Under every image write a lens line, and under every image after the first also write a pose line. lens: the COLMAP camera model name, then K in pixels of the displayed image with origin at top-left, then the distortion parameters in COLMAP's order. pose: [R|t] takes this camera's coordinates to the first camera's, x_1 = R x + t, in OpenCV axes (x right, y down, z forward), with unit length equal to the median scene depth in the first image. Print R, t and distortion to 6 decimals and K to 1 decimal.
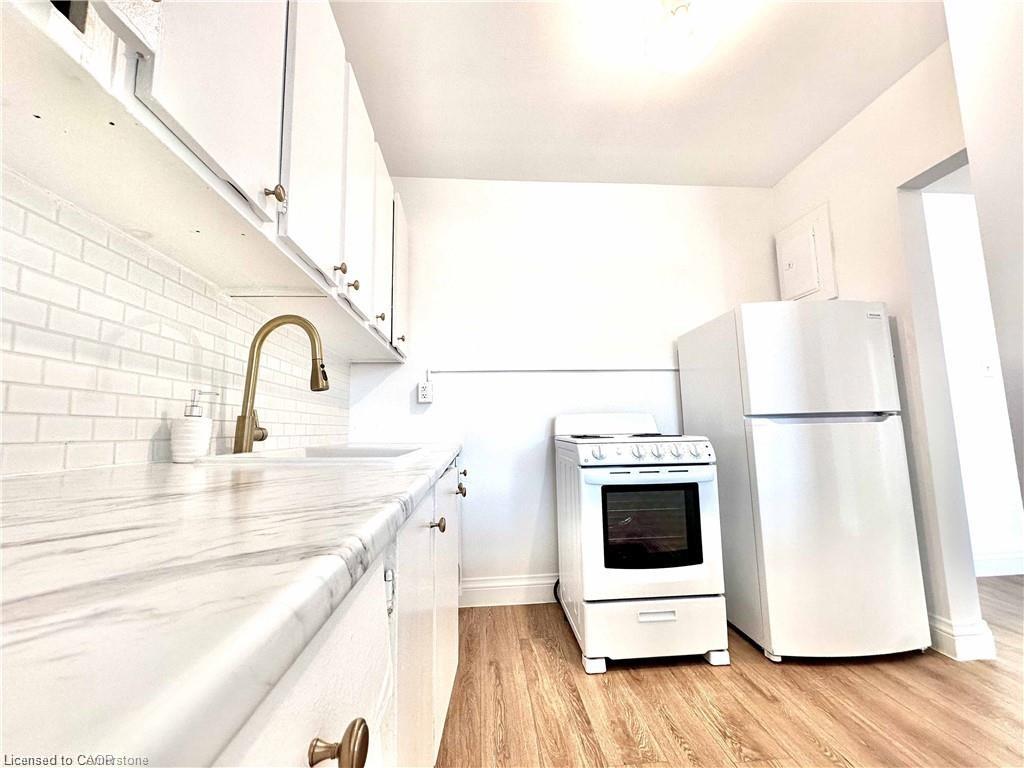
lens RADIAL K [[411.8, 0, 512.7], [0, 411.8, 383.2], [0, 0, 1]] dist [0.000117, 0.000013]
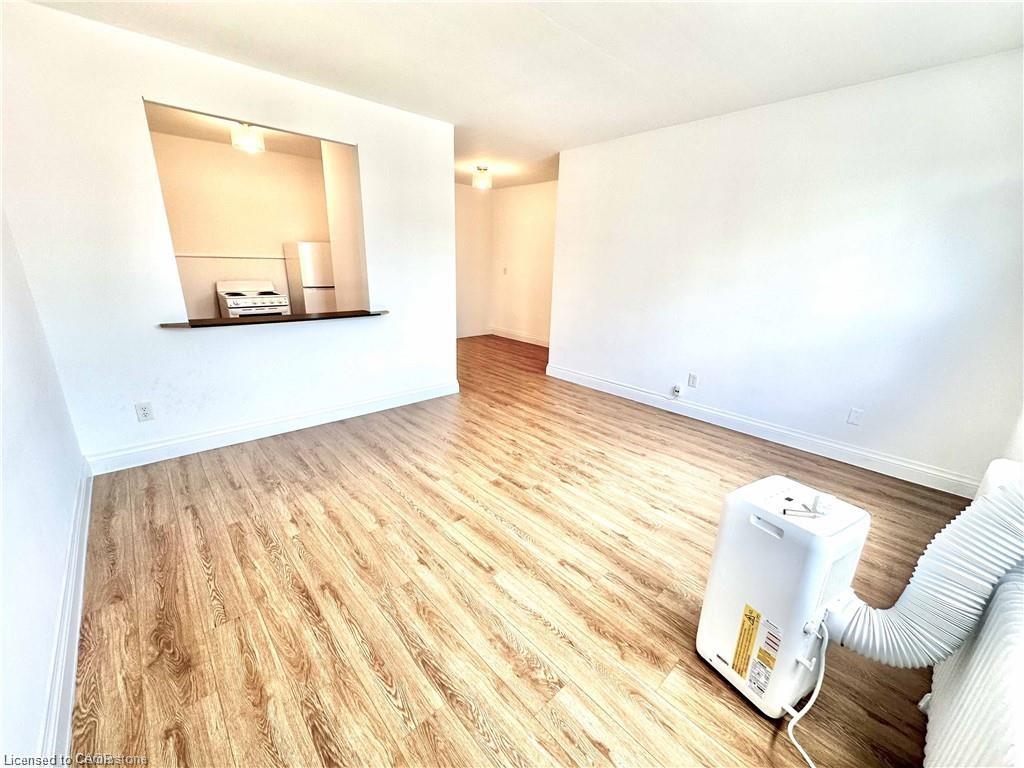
lens RADIAL K [[411.8, 0, 510.9], [0, 411.8, 382.7], [0, 0, 1]] dist [0.000117, 0.000013]
pose [[0.780611, -0.141131, 0.608875, -0.094163], [-0.111604, 0.927043, 0.357961, -0.476187], [-0.614973, -0.347381, 0.707909, -2.043533]]
